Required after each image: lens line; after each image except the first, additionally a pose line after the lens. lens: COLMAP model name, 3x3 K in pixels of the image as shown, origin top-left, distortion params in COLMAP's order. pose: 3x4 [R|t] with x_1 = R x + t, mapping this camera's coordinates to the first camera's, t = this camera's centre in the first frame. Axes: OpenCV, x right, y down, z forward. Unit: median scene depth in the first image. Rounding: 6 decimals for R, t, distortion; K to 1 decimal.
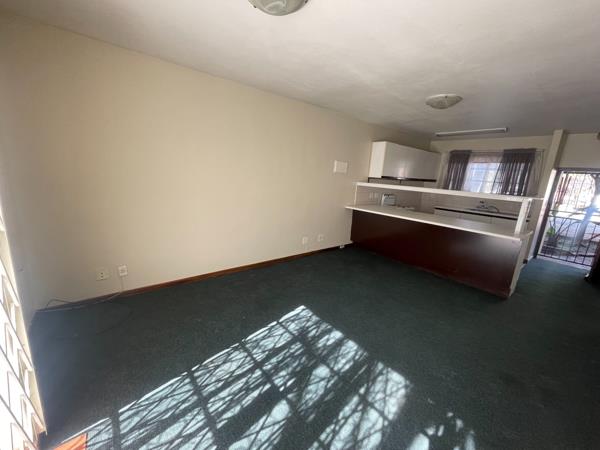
lens RADIAL K [[242.1, 0, 298.8], [0, 242.1, 223.6], [0, 0, 1]] dist [-0.004475, -0.000059]
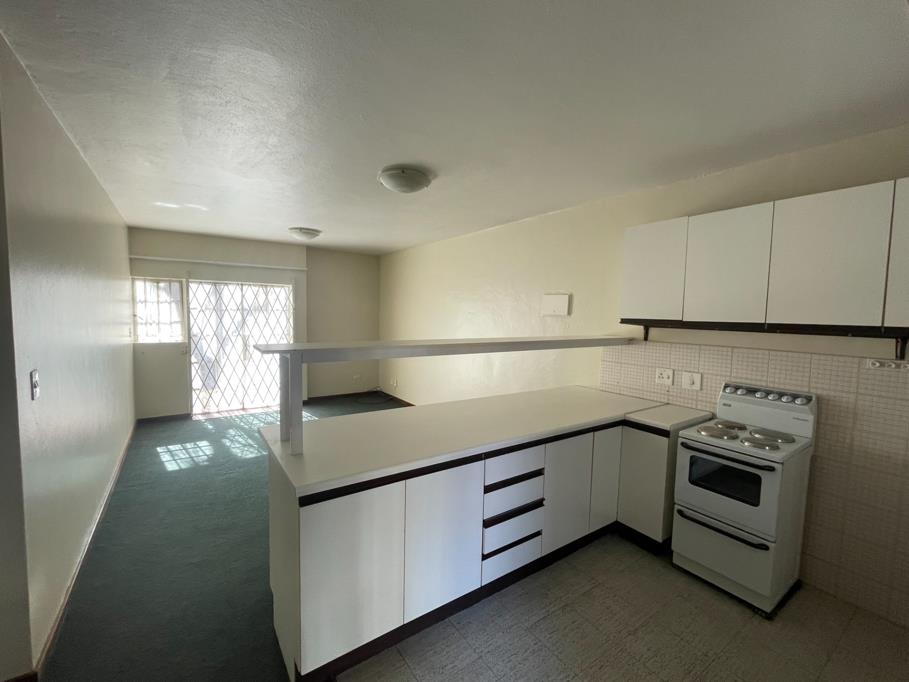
lens RADIAL K [[390.5, 0, 452.3], [0, 390.5, 339.1], [0, 0, 1]] dist [-0.007976, 0.002417]
pose [[-0.073533, 0.005672, -0.997277, 1.849015], [-0.235747, 0.971544, 0.022908, -0.231413], [0.969029, 0.236789, -0.070103, 1.553709]]
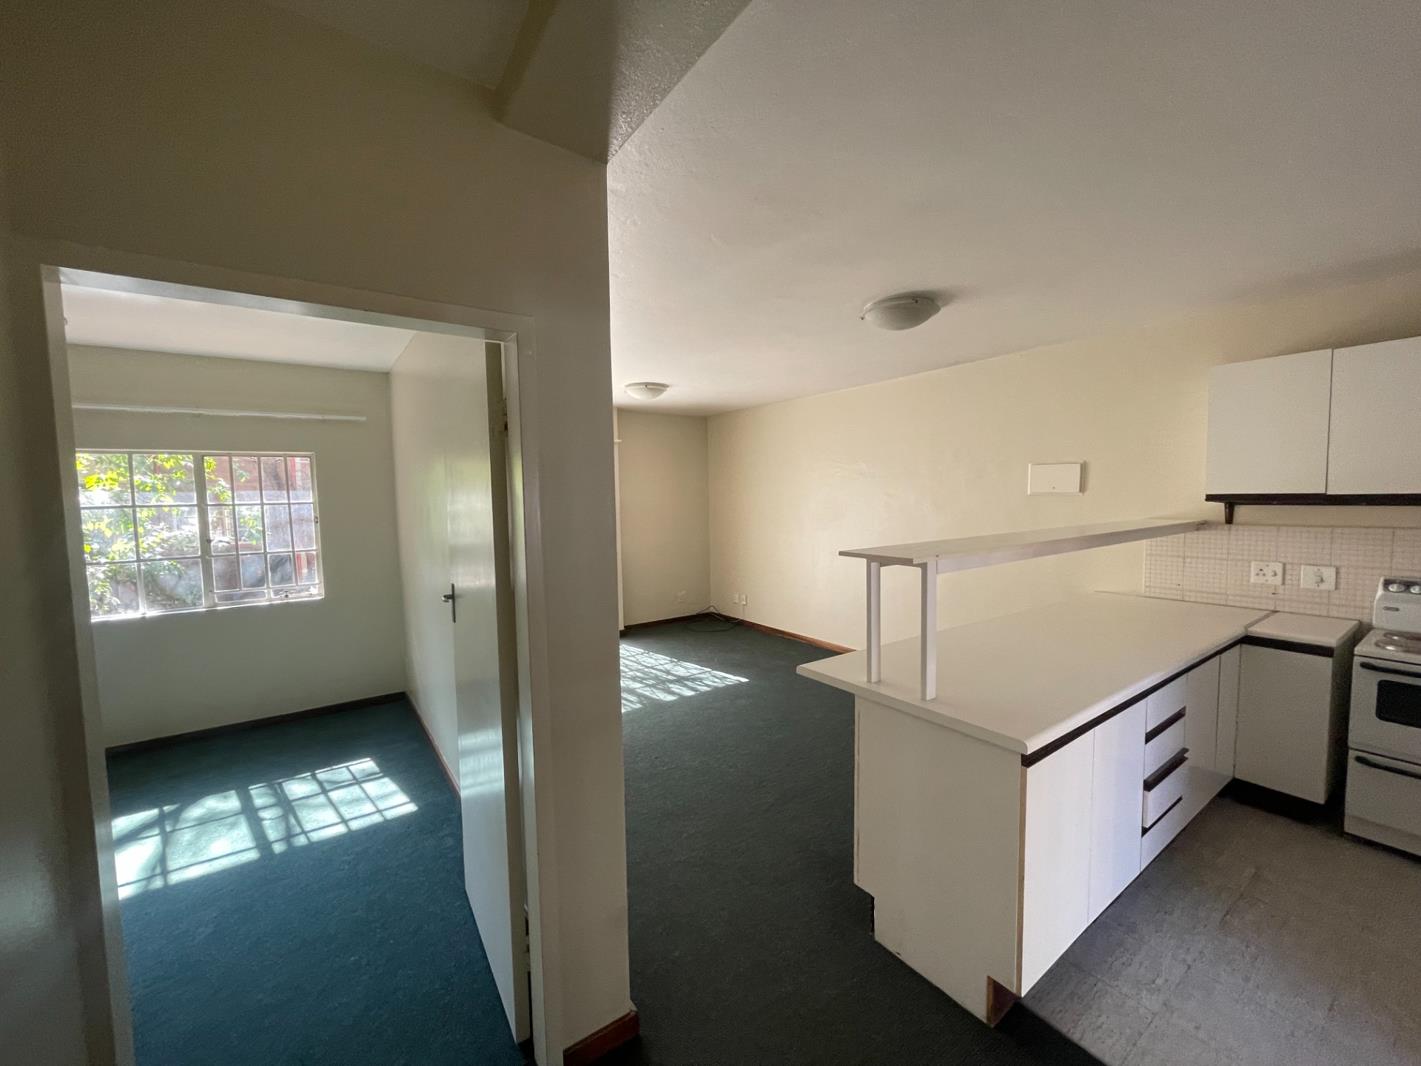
lens RADIAL K [[573.3, 0, 709.3], [0, 573.3, 530.2], [0, 0, 1]] dist [-0.004475, -0.000059]
pose [[-0.067614, 0.002355, -0.997709, 1.936117], [-0.197080, 0.980262, 0.015670, -0.119595], [0.978053, 0.197688, -0.065815, 1.009060]]
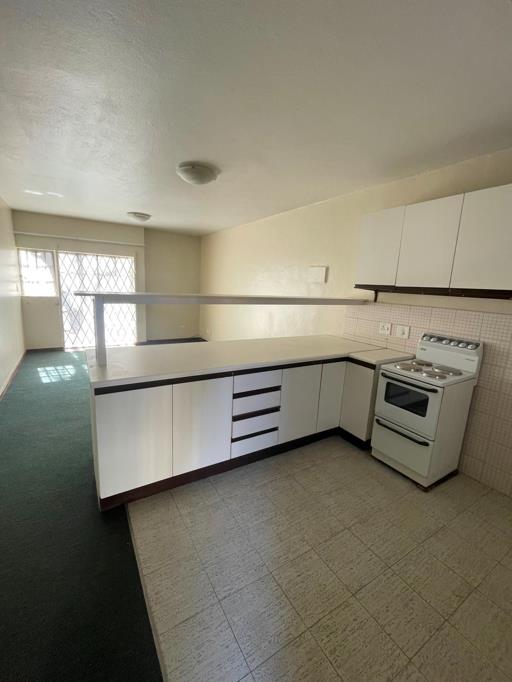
lens RADIAL K [[293.0, 0, 255.5], [0, 293.0, 338.3], [0, 0, 1]] dist [-0.007976, 0.002417]
pose [[-0.121456, 0.114273, -0.985997, 1.886929], [-0.264739, 0.953638, 0.143134, -0.237931], [0.956641, 0.278417, -0.085572, 1.720728]]
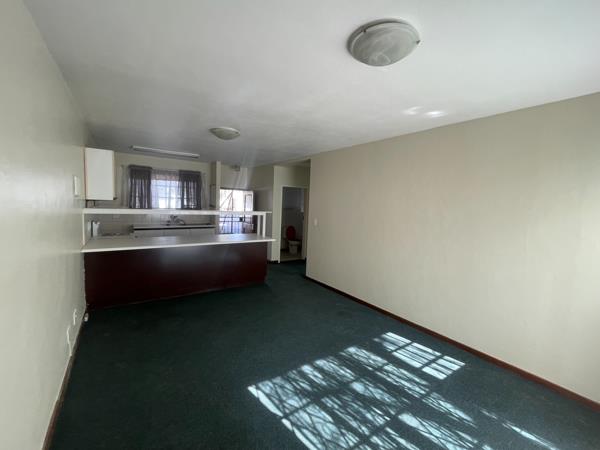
lens RADIAL K [[257.8, 0, 298.9], [0, 257.8, 226.3], [0, 0, 1]] dist [-0.007976, 0.002417]
pose [[0.078430, -0.148677, 0.985771, -0.730646], [0.174546, 0.975591, 0.133254, -0.232754], [-0.981520, 0.161611, 0.102466, 0.769058]]
